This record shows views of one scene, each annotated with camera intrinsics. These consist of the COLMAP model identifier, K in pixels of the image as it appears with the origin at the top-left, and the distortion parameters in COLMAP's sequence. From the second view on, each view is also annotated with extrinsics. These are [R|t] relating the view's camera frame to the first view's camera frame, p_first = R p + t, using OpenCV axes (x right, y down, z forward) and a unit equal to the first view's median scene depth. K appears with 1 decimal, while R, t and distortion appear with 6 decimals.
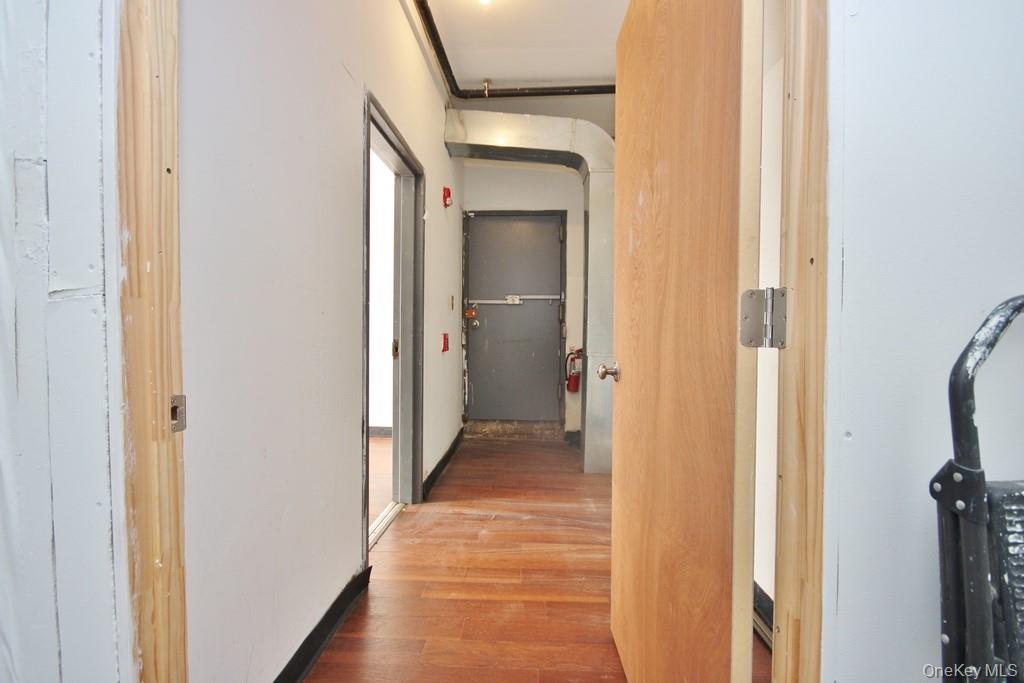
lens RADIAL K [[470.8, 0, 507.4], [0, 470.8, 342.2], [0, 0, 1]] dist [0.002451, 0.000174]
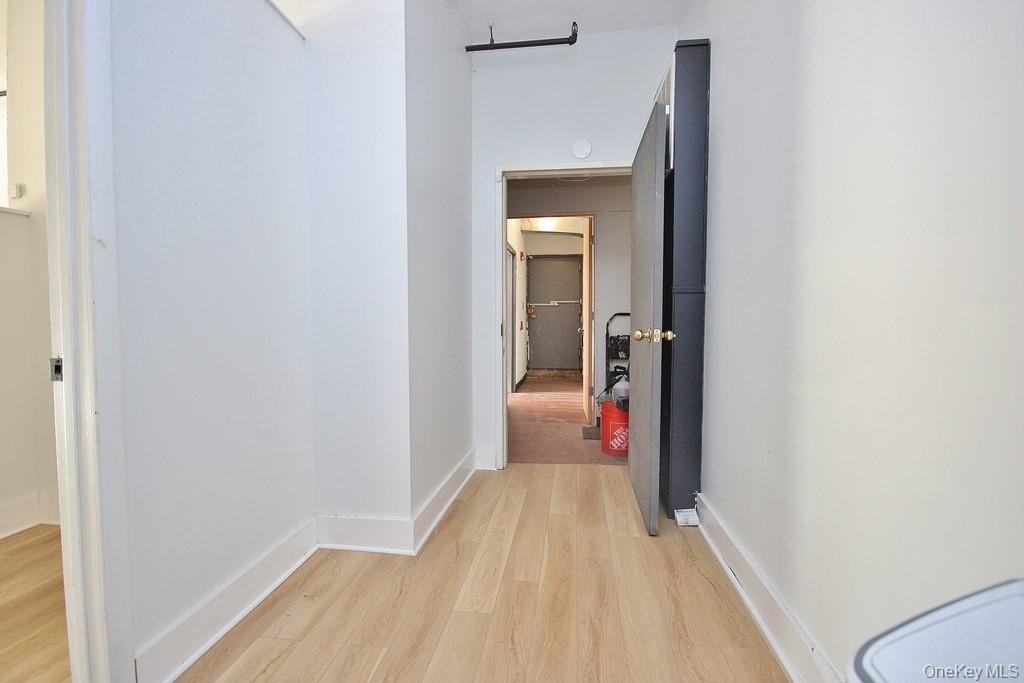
lens RADIAL K [[465.0, 0, 509.7], [0, 465.0, 343.5], [0, 0, 1]] dist [0.002636, -0.010651]
pose [[0.996713, -0.001976, -0.080986, -0.013115], [0.003710, 0.999767, 0.021258, 0.027957], [0.080925, -0.021489, 0.996488, -0.844908]]
